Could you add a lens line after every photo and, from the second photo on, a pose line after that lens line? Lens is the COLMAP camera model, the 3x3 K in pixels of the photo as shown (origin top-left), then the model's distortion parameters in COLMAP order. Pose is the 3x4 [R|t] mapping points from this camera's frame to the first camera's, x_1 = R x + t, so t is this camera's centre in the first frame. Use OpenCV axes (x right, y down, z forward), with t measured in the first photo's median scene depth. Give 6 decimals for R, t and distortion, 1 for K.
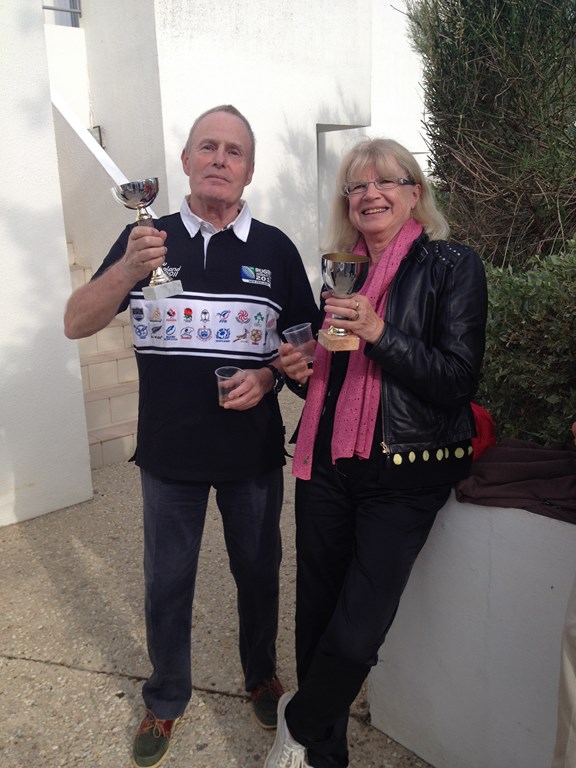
lens RADIAL K [[762.5, 0, 285.3], [0, 762.5, 401.6], [0, 0, 1]] dist [-0.162718, 0.202453]
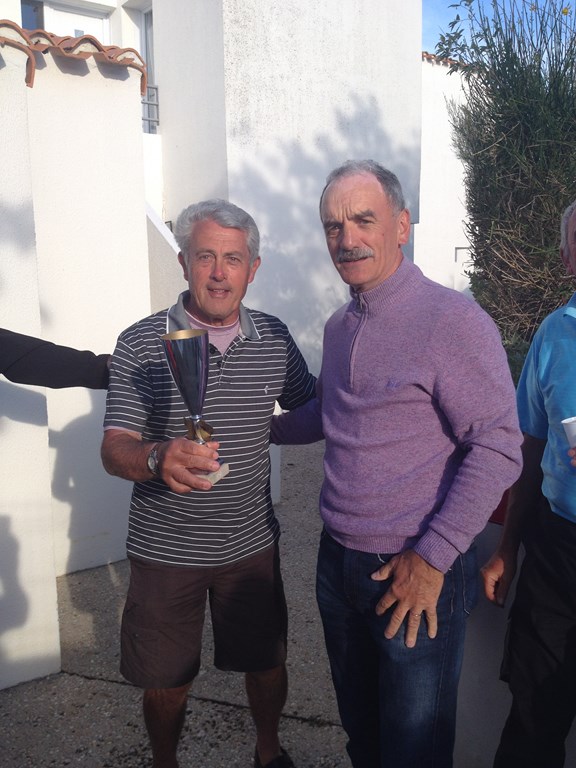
lens RADIAL K [[762.5, 0, 285.3], [0, 762.5, 401.6], [0, 0, 1]] dist [-0.162718, 0.202453]
pose [[0.997989, 0.026368, -0.057641, -0.022318], [-0.033023, 0.992496, -0.117731, 0.053755], [0.054104, 0.119398, 0.991371, -0.150918]]
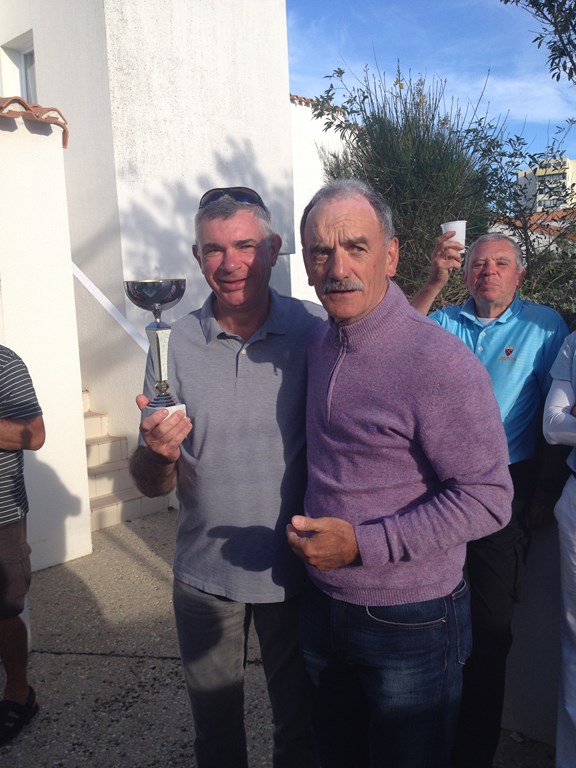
lens RADIAL K [[776.5, 0, 288.0], [0, 776.5, 384.0], [0, 0, 1]] dist [-0.046586, -0.010801]
pose [[0.992420, -0.013069, 0.122195, -0.134557], [0.034956, 0.983276, -0.178738, 0.138540], [-0.117816, 0.181655, 0.976279, -0.449889]]
